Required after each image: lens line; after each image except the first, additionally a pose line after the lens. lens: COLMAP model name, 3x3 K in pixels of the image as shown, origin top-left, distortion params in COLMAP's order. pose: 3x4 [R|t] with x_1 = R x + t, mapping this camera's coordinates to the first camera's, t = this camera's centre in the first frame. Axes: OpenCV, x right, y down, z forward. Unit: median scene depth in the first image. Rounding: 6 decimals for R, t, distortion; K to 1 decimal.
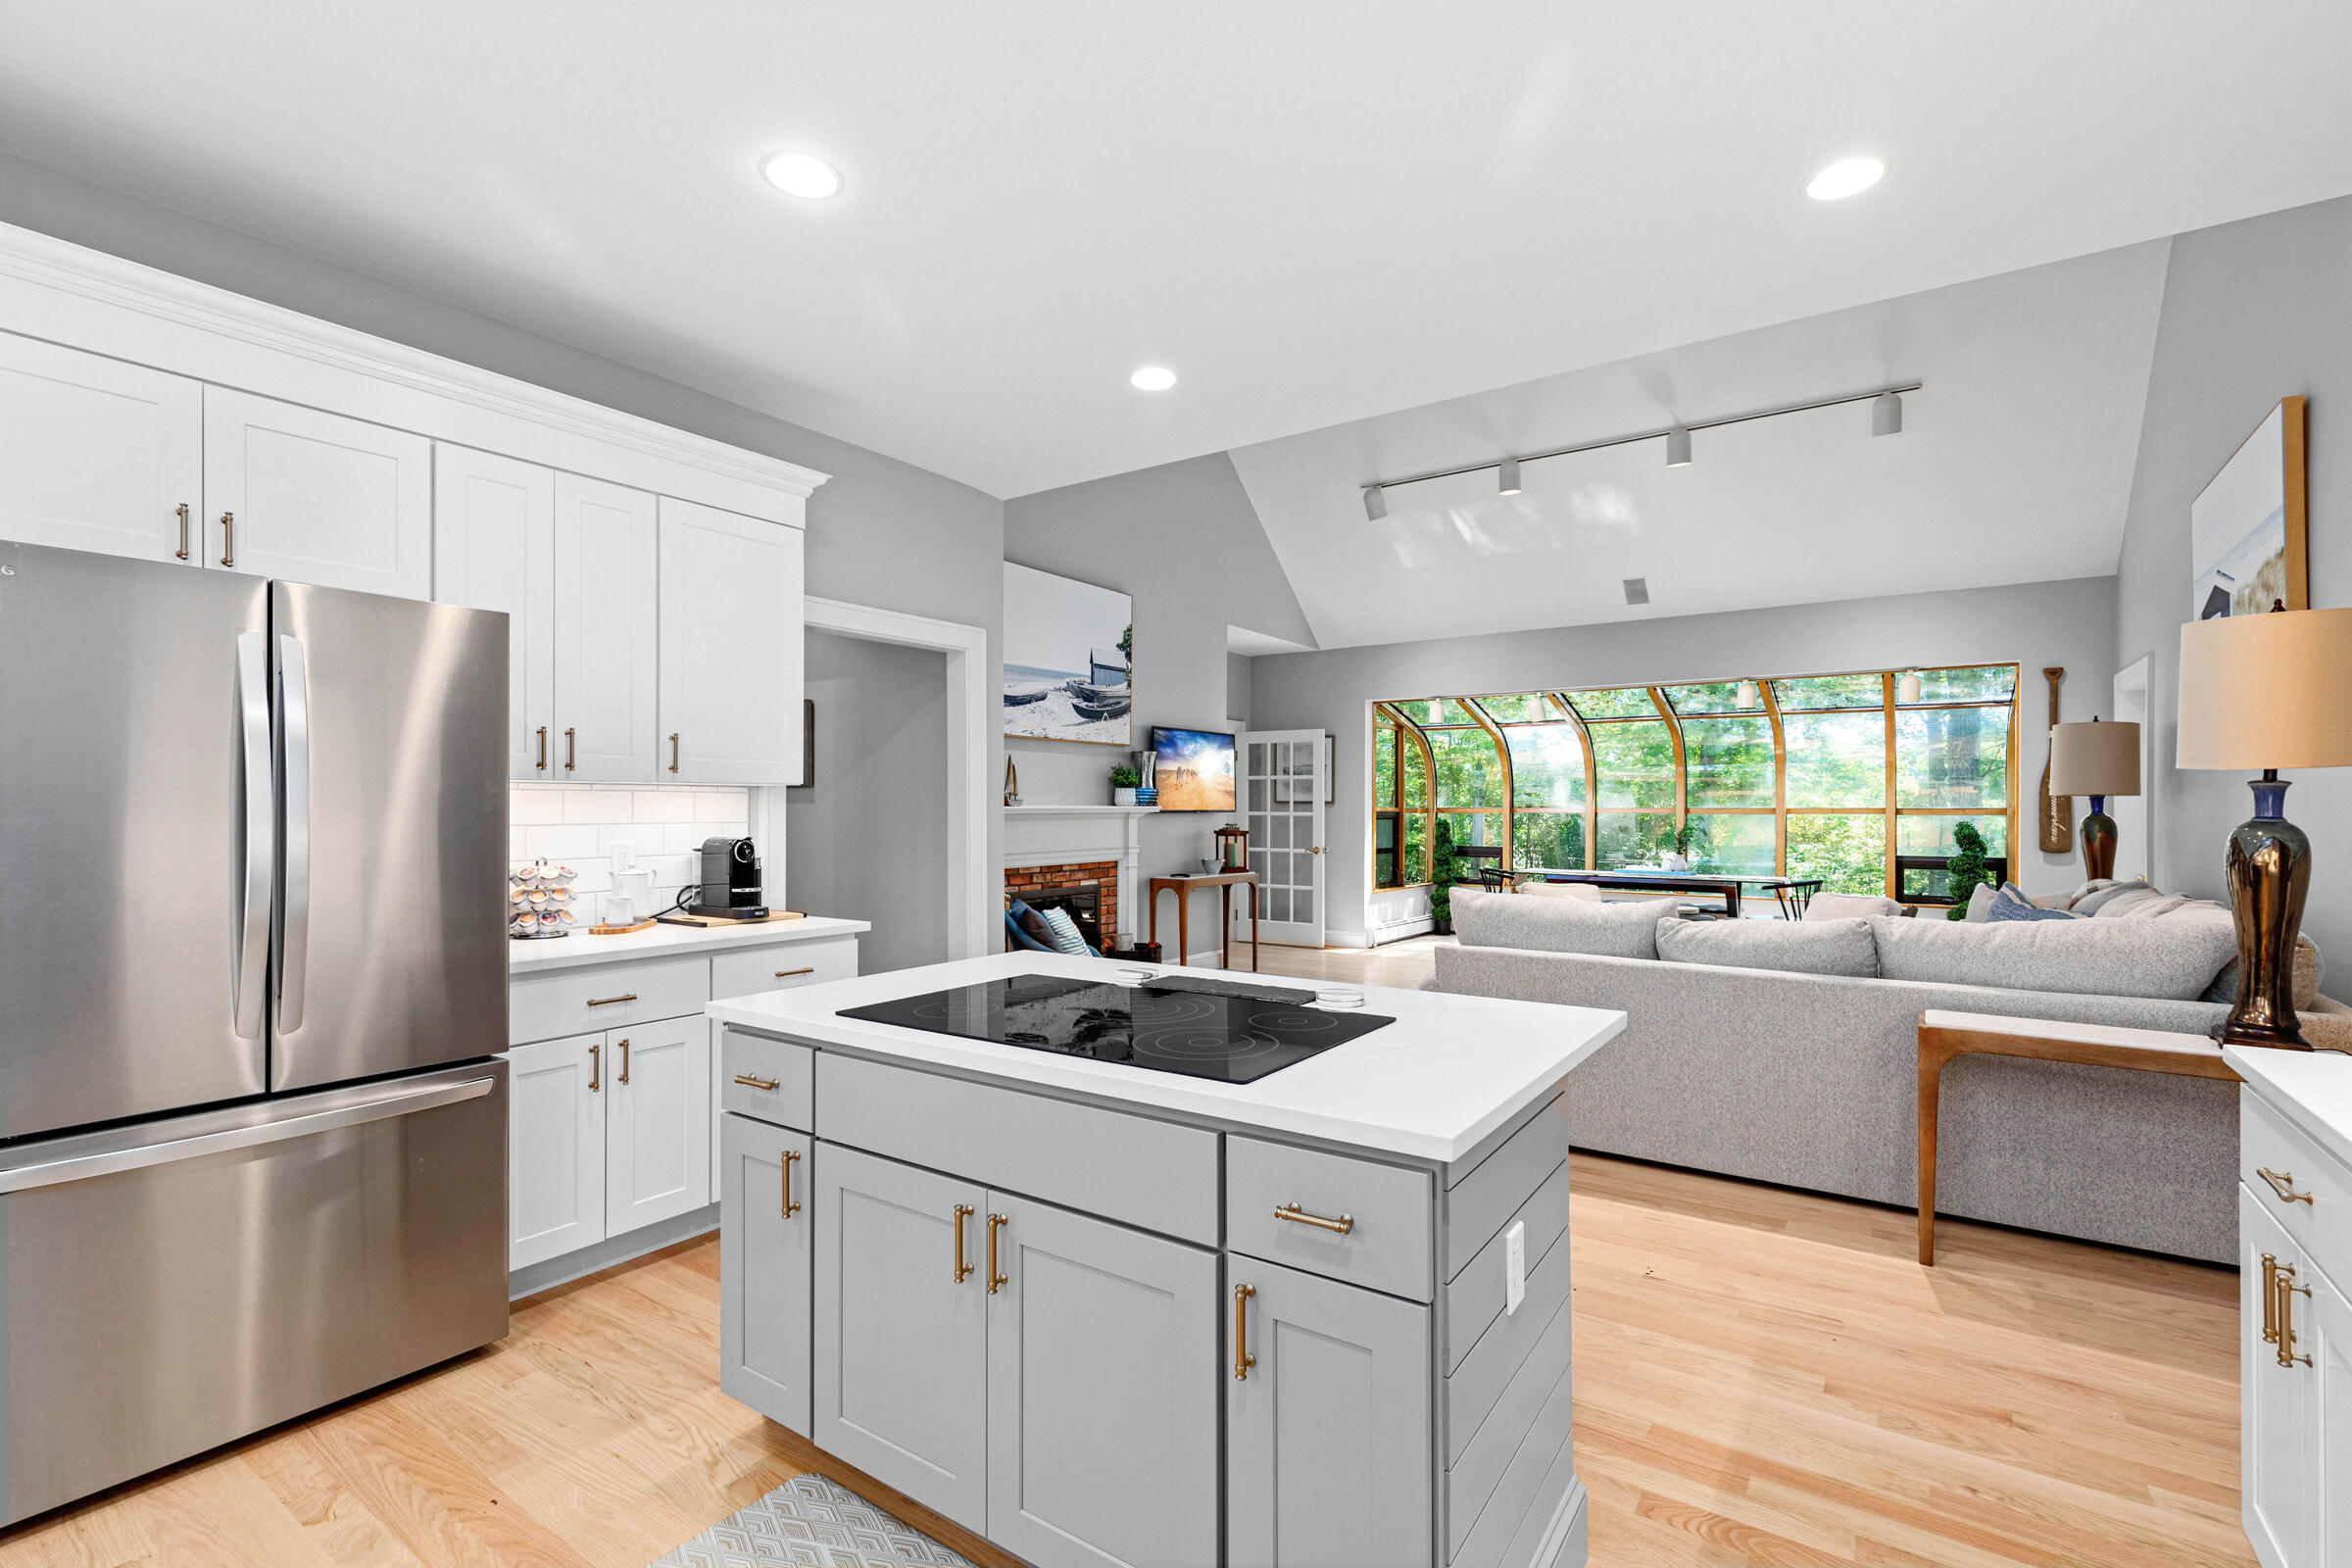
lens RADIAL K [[1048.1, 0, 1182.3], [0, 1048.1, 804.8], [0, 0, 1]] dist [0.001403, 0.000531]
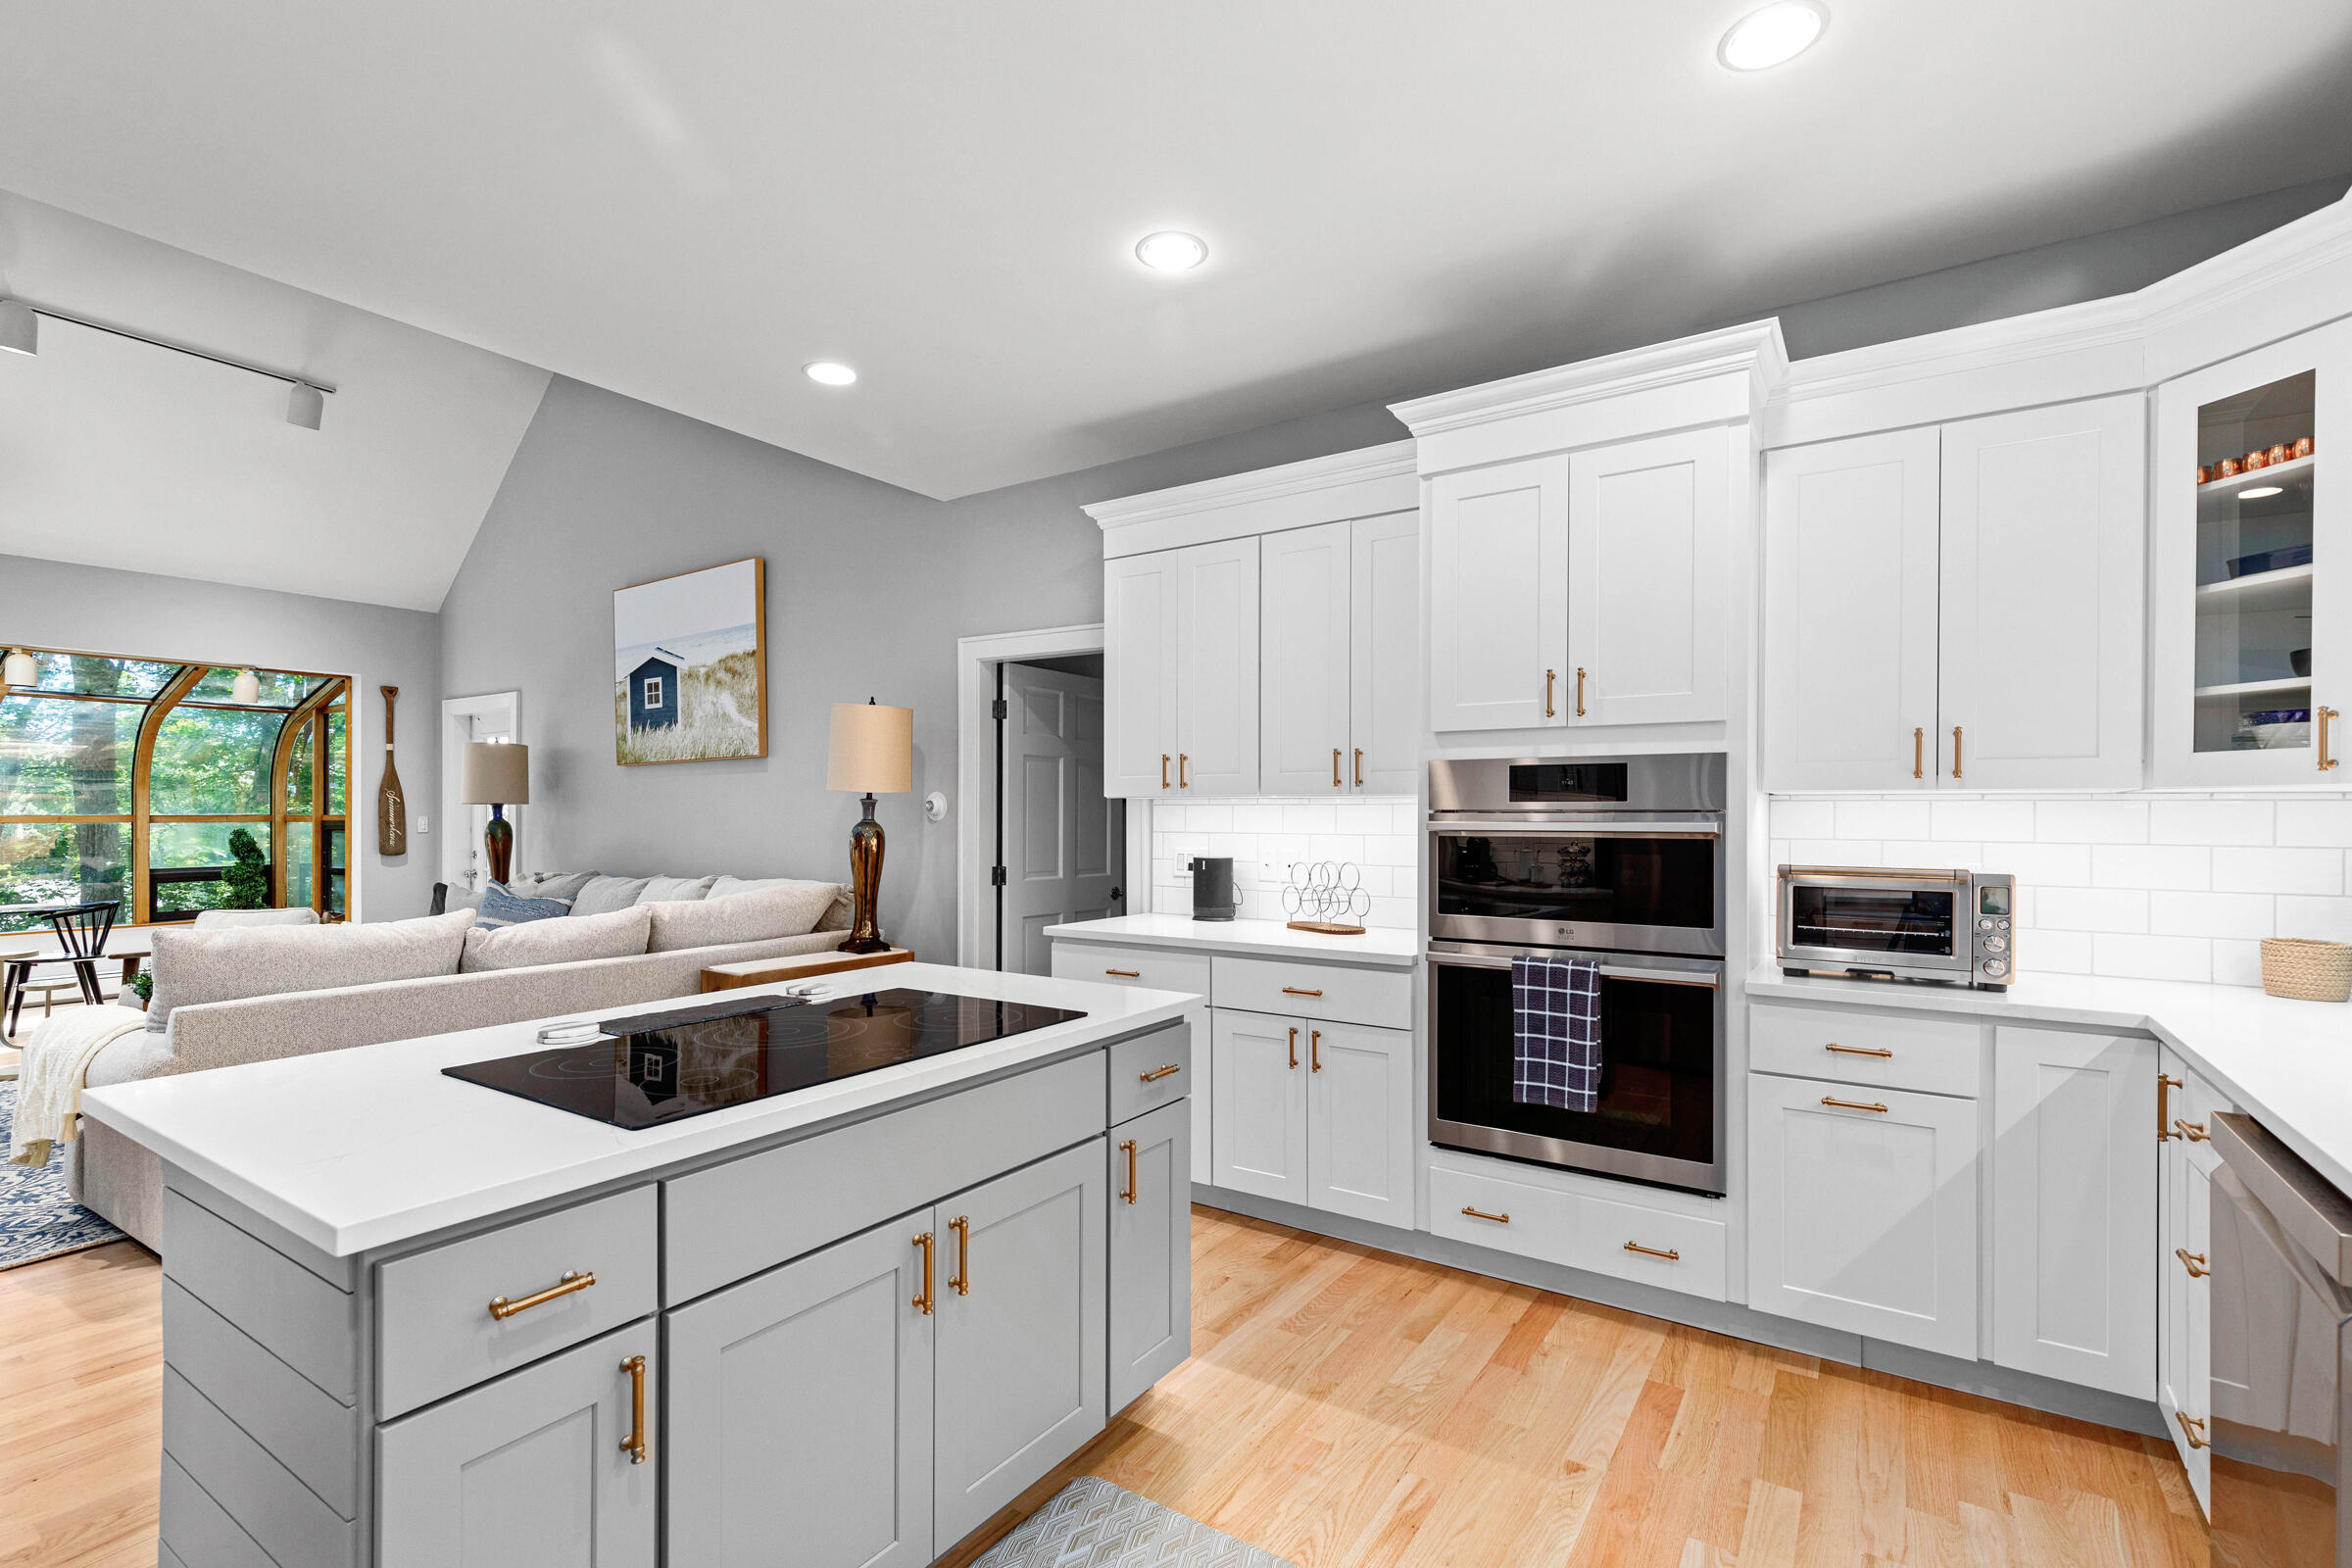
lens RADIAL K [[1073.7, 0, 1172.8], [0, 1073.7, 814.8], [0, 0, 1]] dist [0.000756, 0.009228]
pose [[-0.012421, -0.002804, 0.999919, -0.305589], [-0.001145, 0.999995, 0.002790, -0.000837], [-0.999922, -0.001110, -0.012424, 0.200861]]
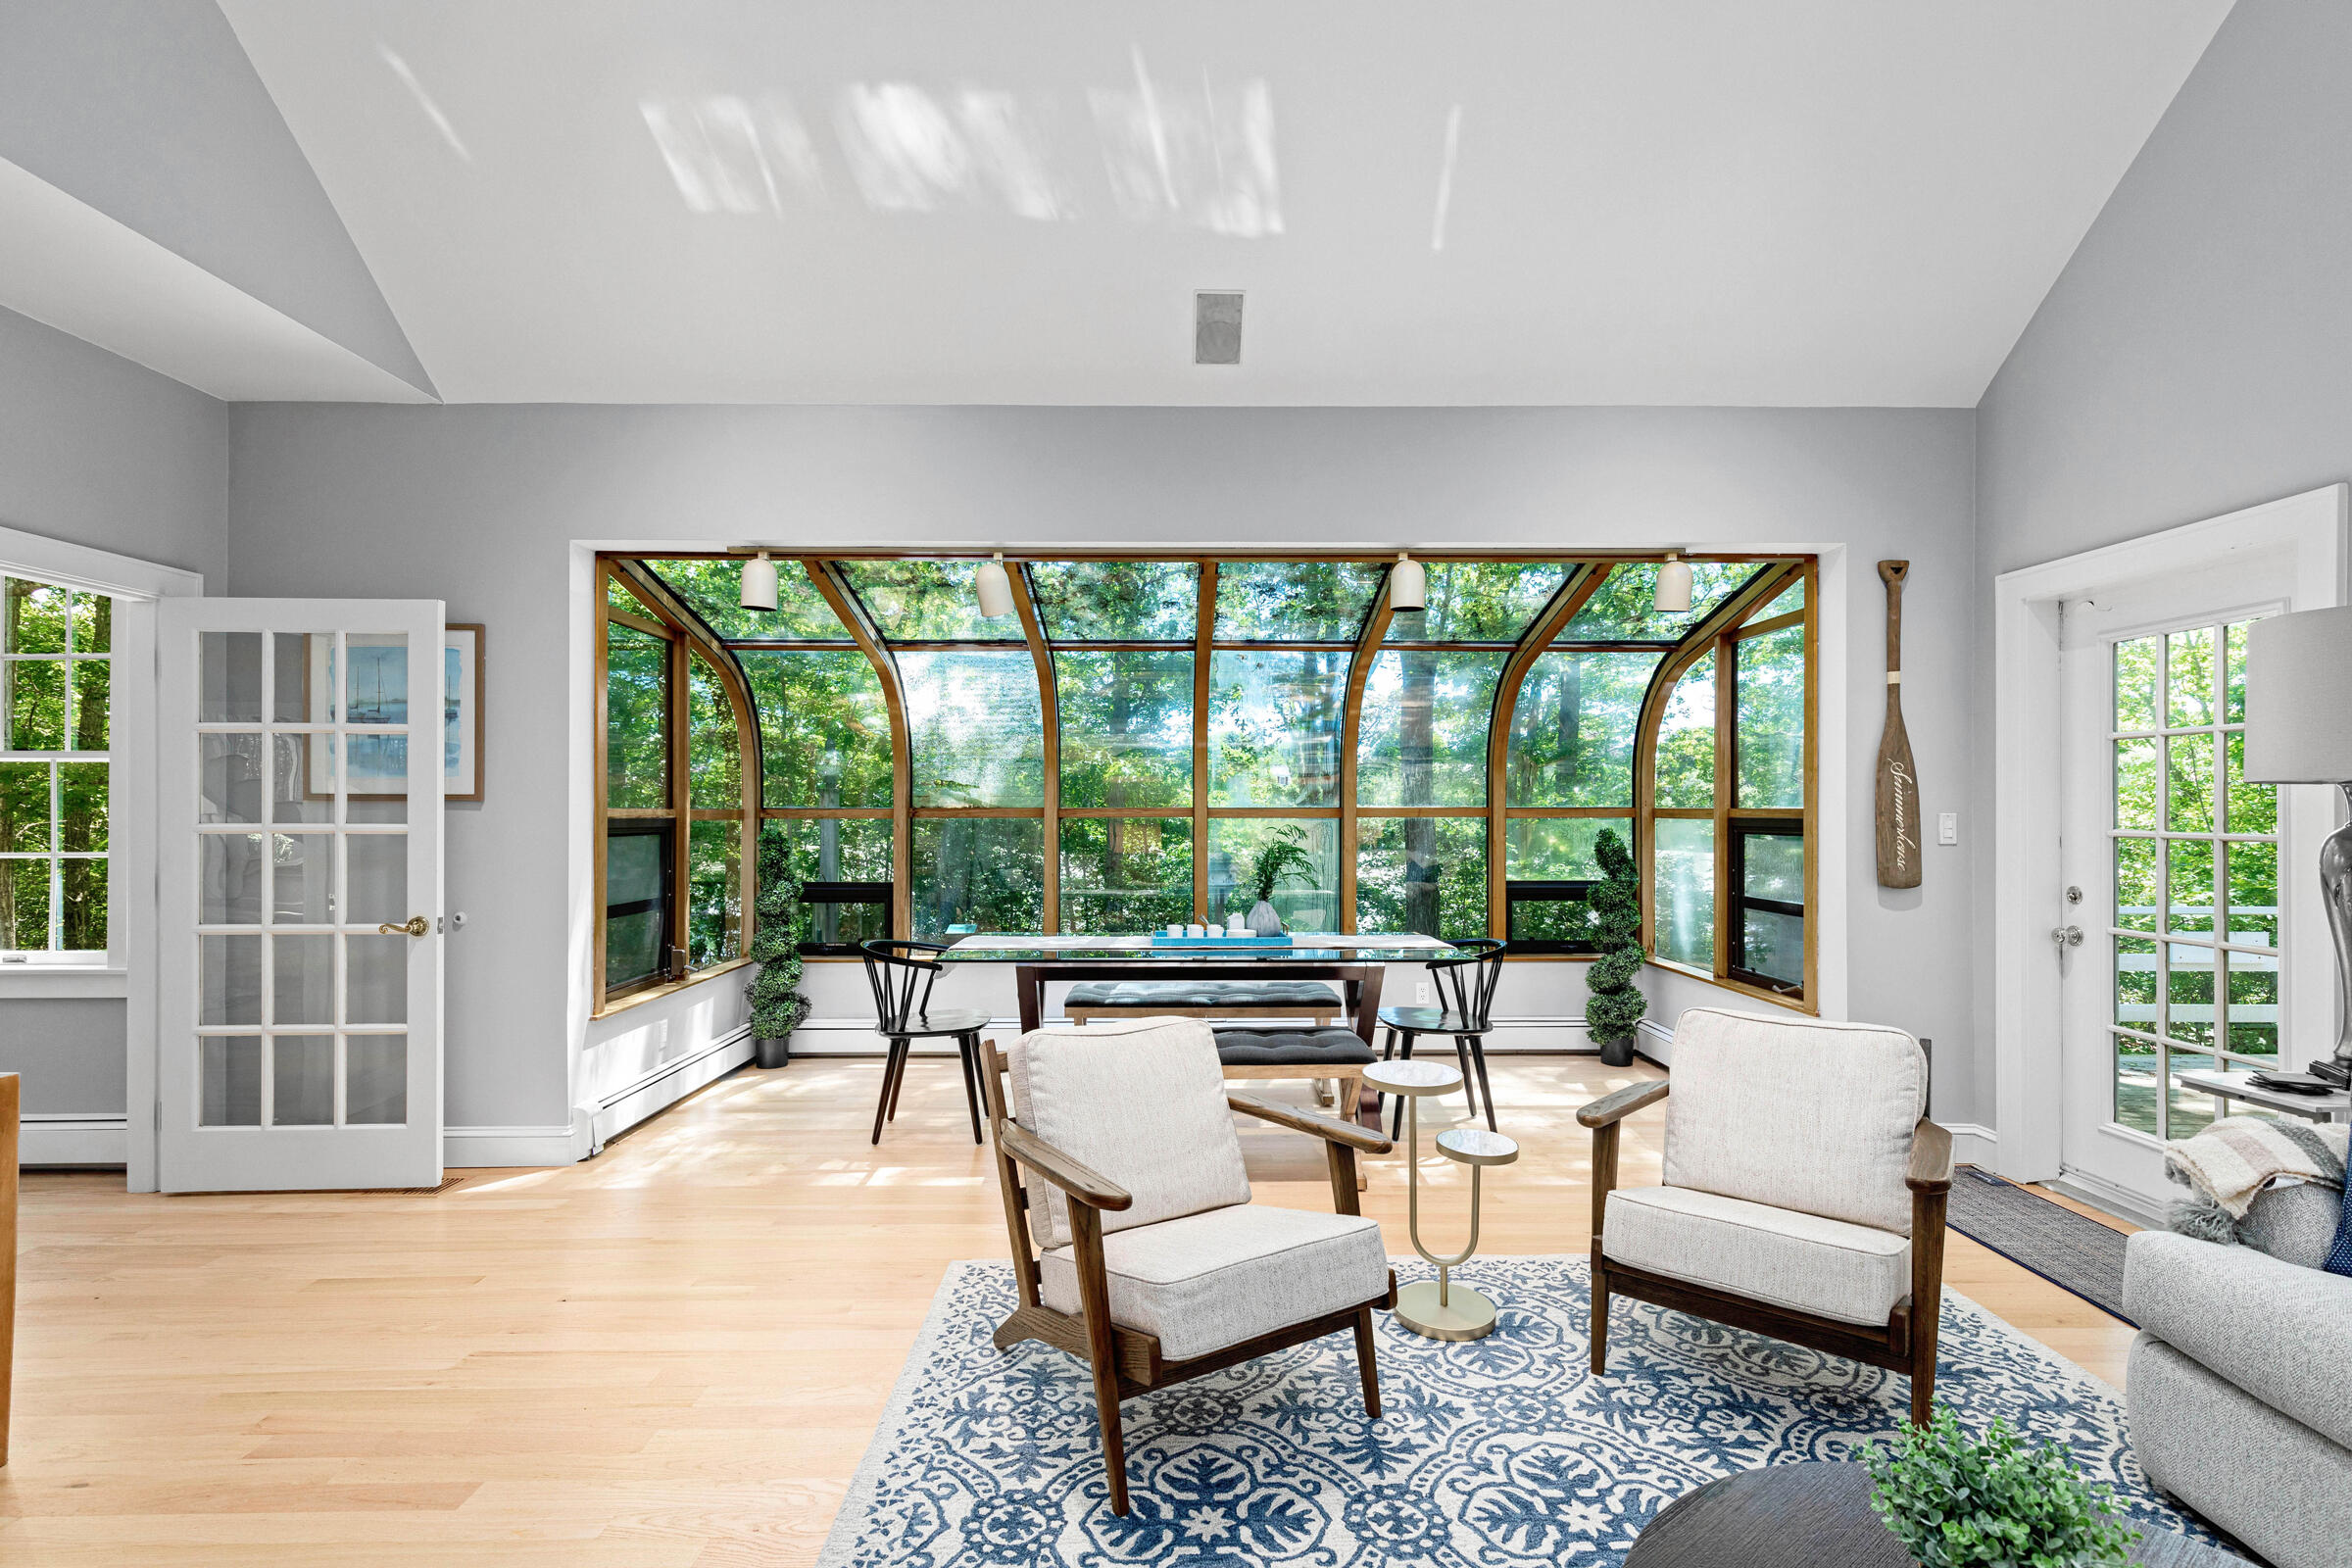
lens RADIAL K [[1048.1, 0, 1182.3], [0, 1048.1, 804.8], [0, 0, 1]] dist [0.001403, 0.000531]
pose [[0.817823, -0.002840, 0.575463, 0.191302], [0.000239, 0.999989, 0.004597, -0.001804], [-0.575469, -0.003622, 0.817815, 0.761245]]
